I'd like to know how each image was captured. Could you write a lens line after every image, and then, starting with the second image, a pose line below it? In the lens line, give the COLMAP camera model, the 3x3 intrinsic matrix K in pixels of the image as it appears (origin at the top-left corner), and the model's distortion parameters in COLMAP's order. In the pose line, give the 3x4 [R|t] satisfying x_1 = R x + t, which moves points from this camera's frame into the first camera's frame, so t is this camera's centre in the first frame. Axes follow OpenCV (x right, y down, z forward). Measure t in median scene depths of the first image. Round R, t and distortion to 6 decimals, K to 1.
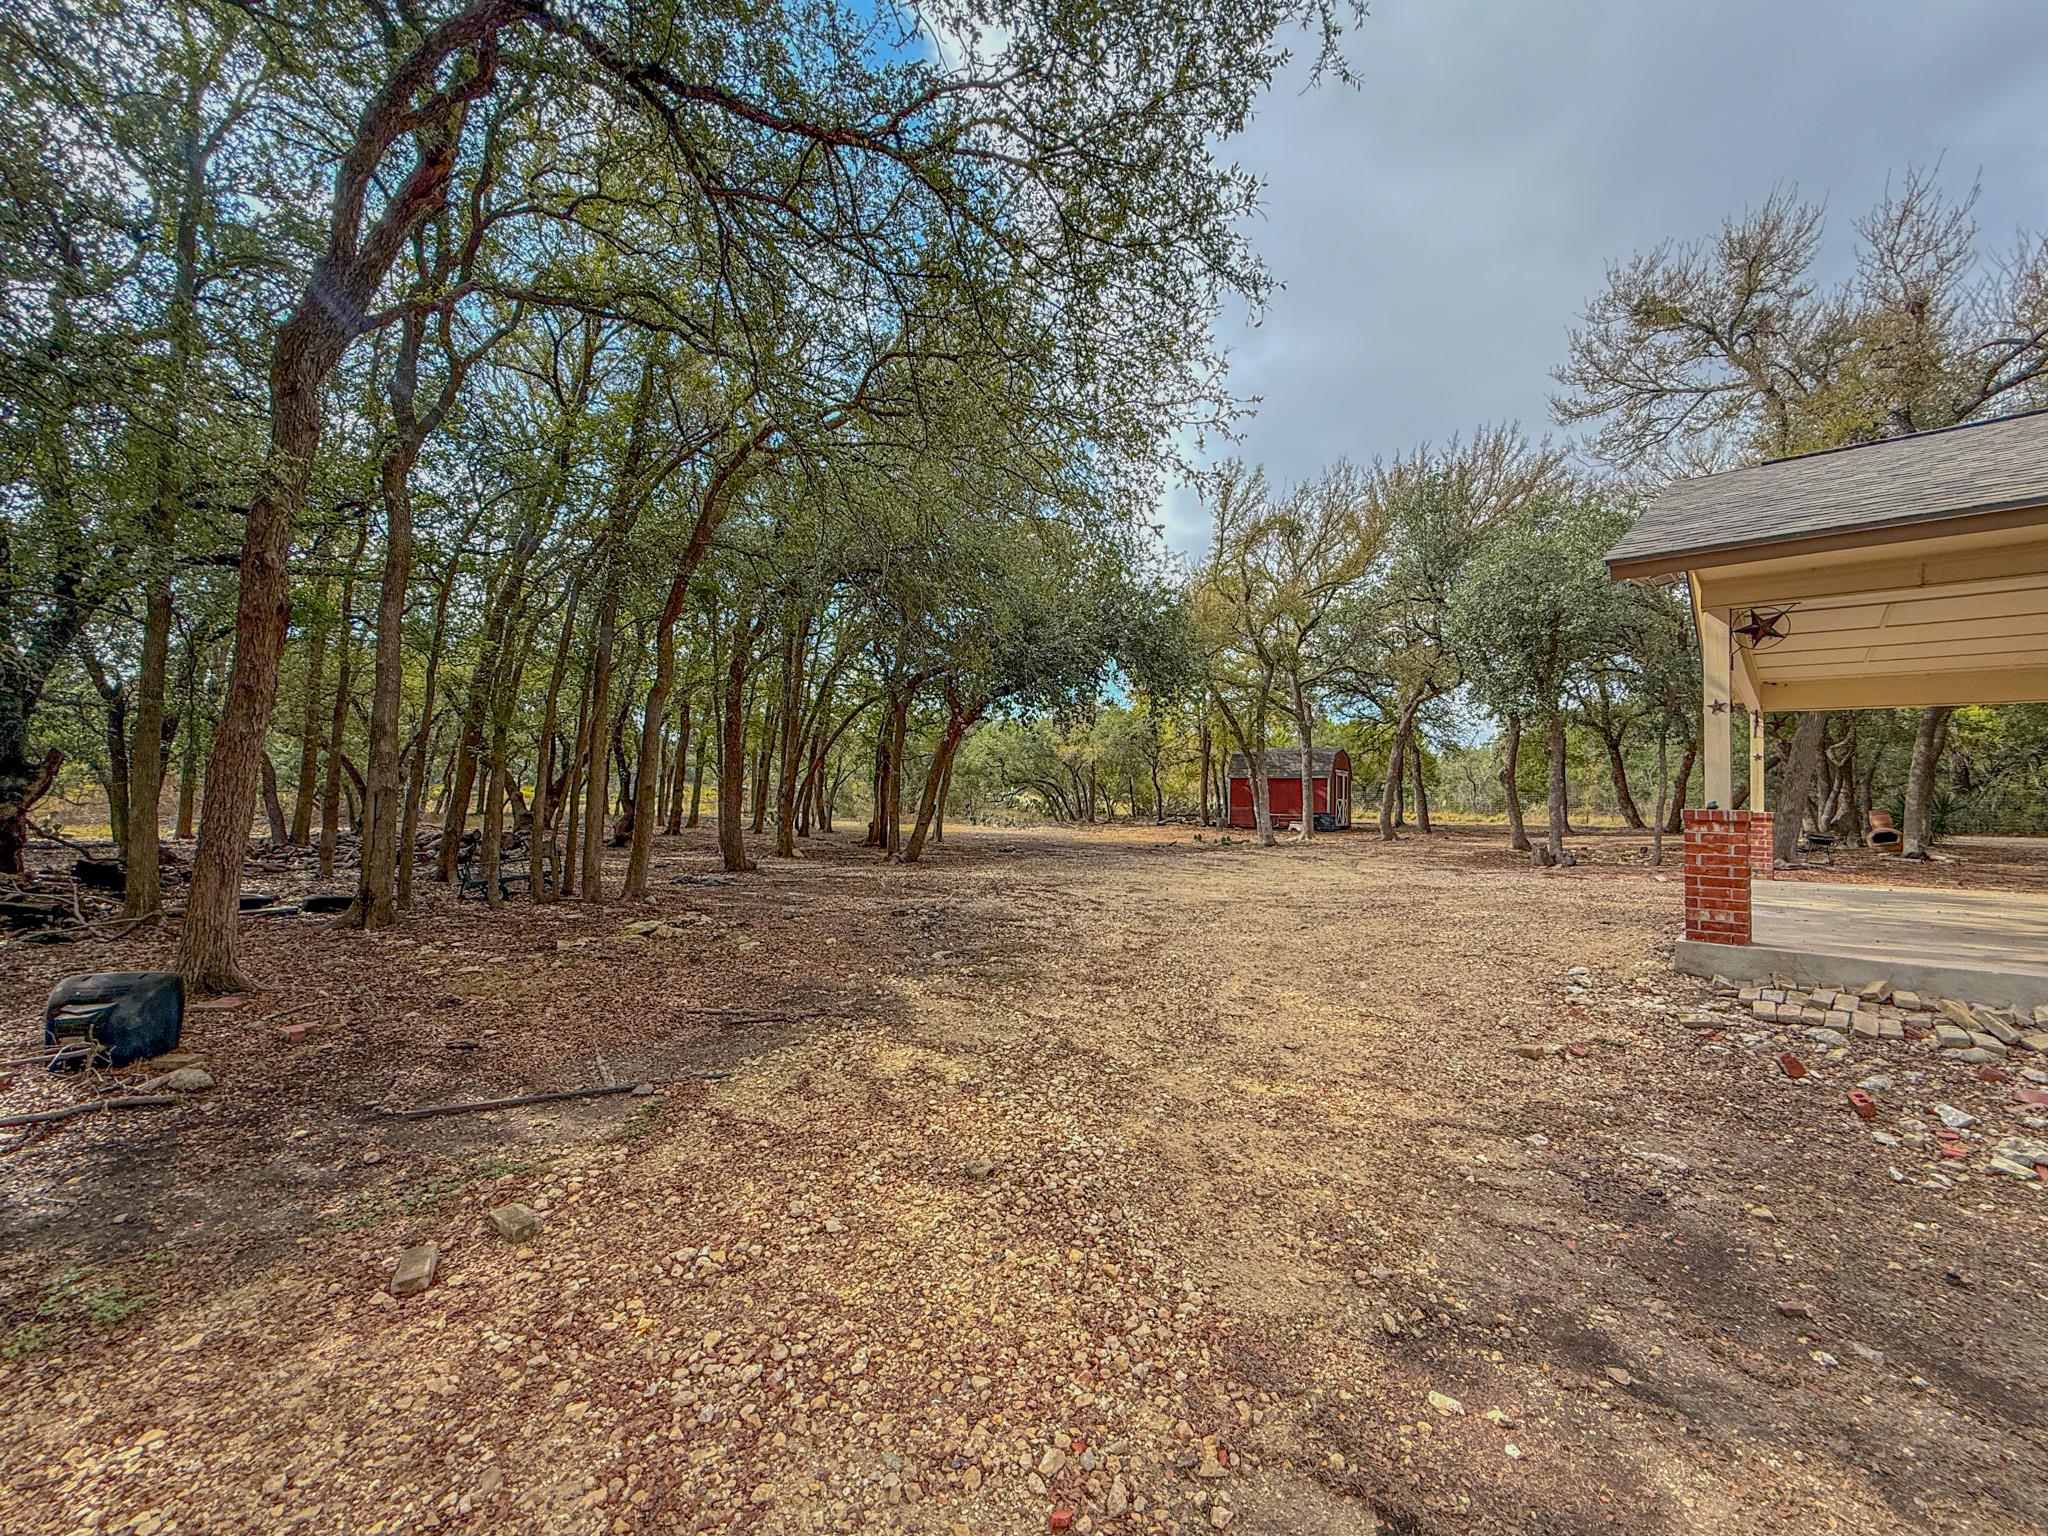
lens RADIAL K [[831.3, 0, 1034.1], [0, 831.3, 764.3], [0, 0, 1]] dist [0.000581, 0.000020]
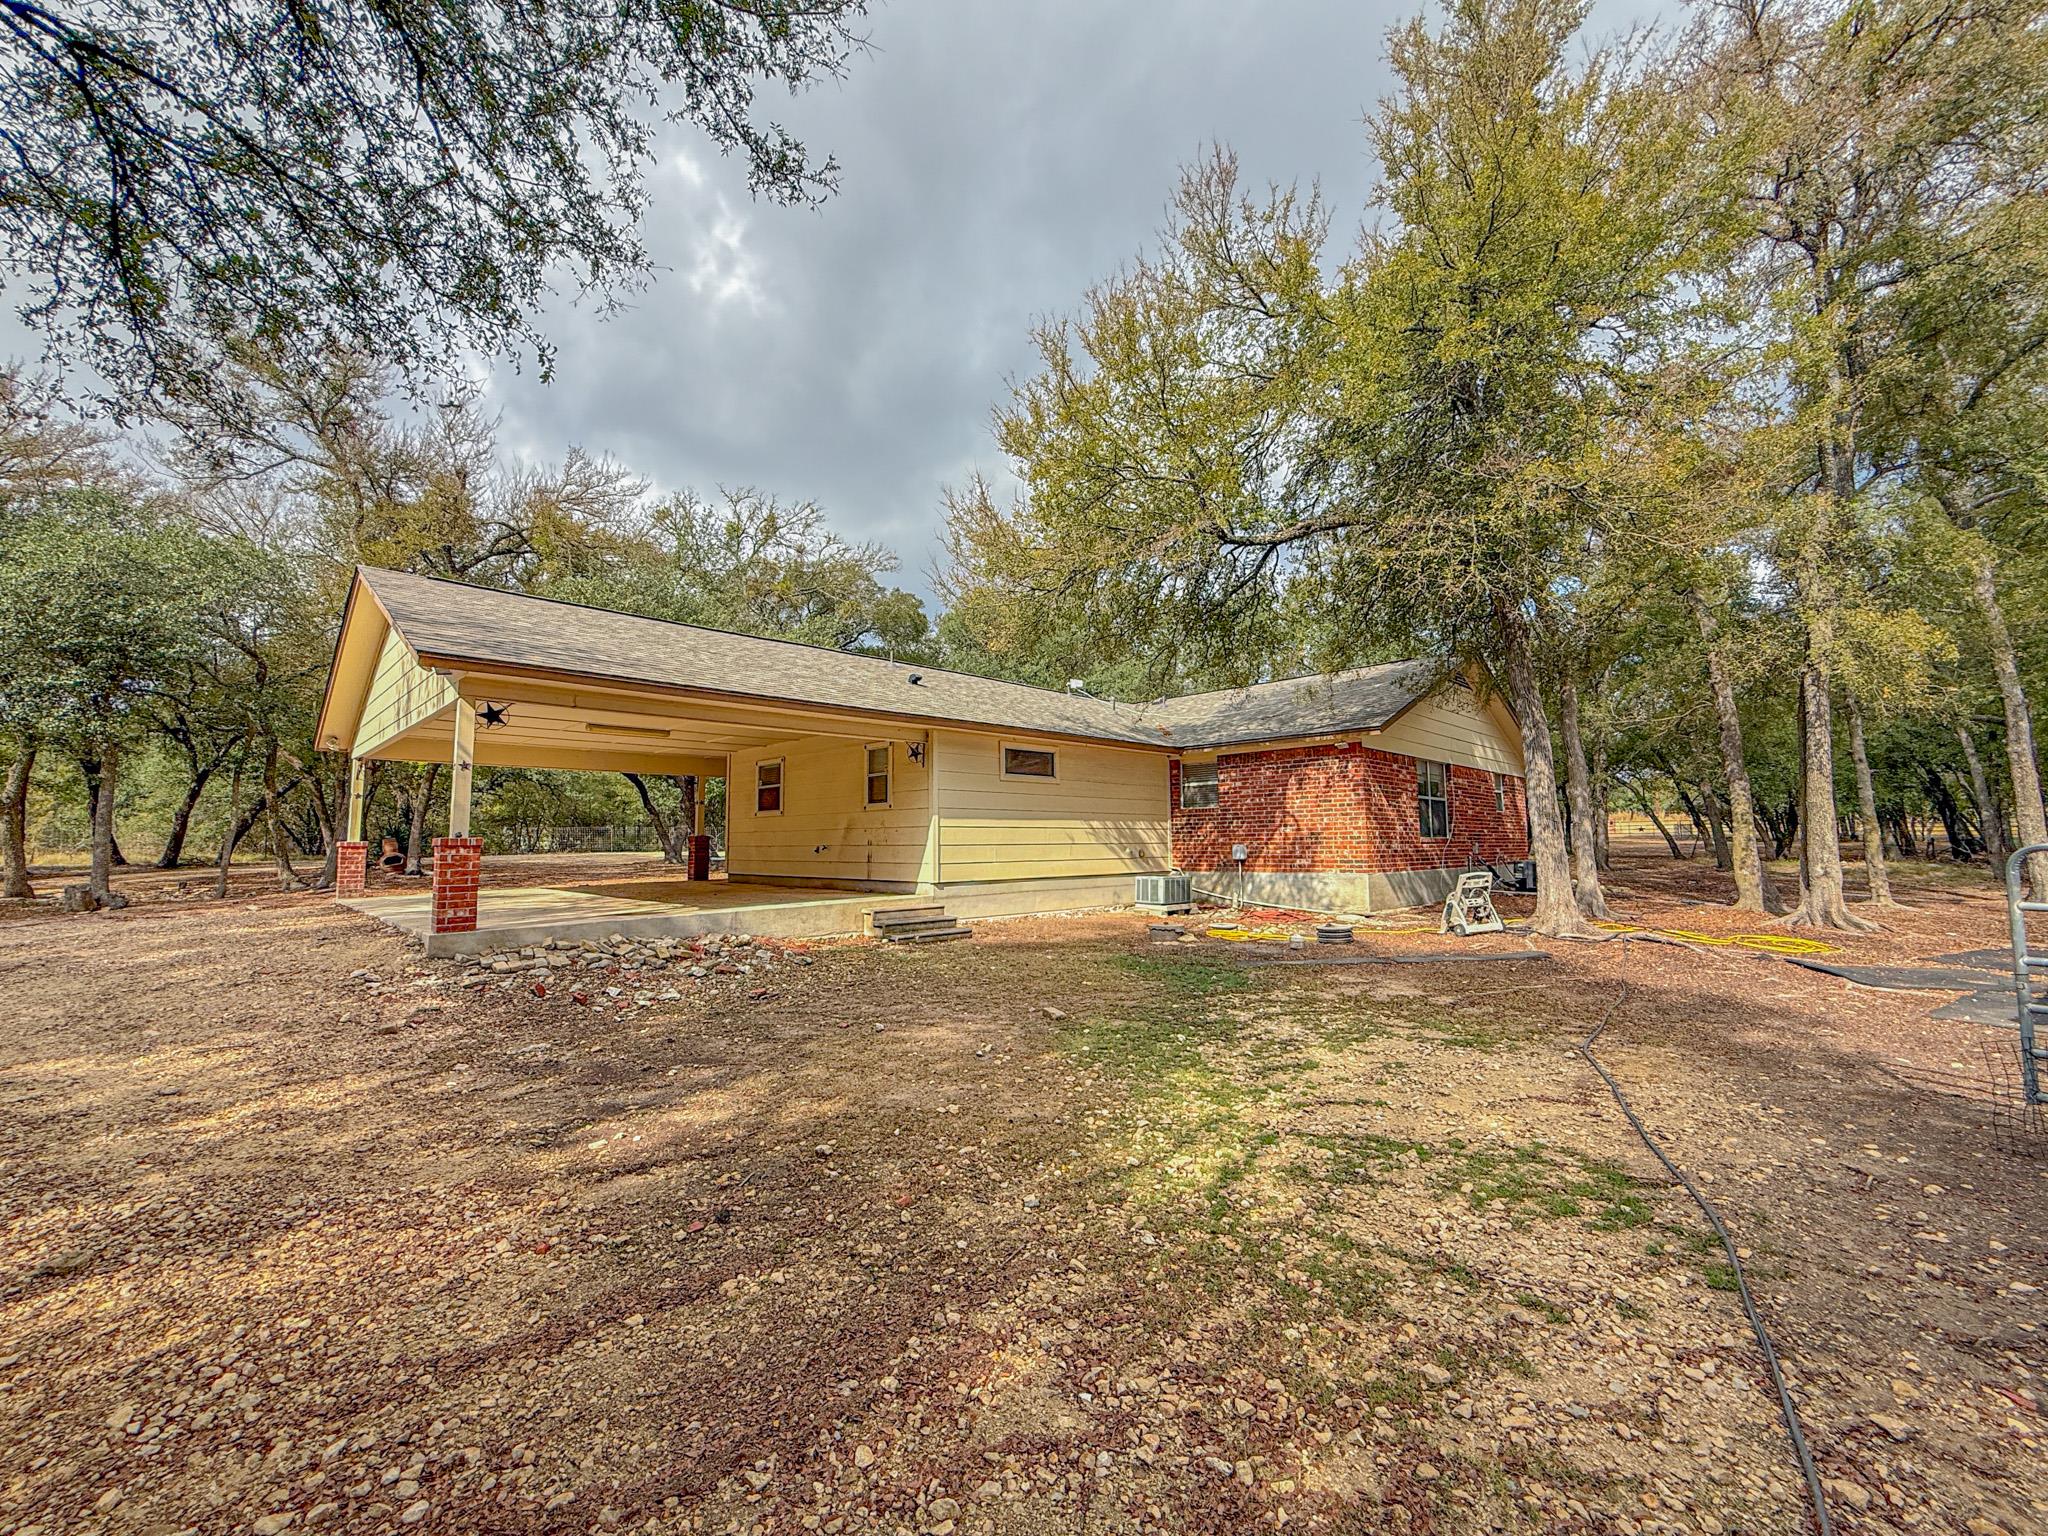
lens RADIAL K [[831.3, 0, 1034.1], [0, 831.3, 764.3], [0, 0, 1]] dist [0.000581, 0.000020]
pose [[0.024764, 0.067080, 0.997440, -0.730330], [-0.028536, 0.997387, -0.066368, -0.005760], [-0.999286, -0.026819, 0.026614, -0.018627]]
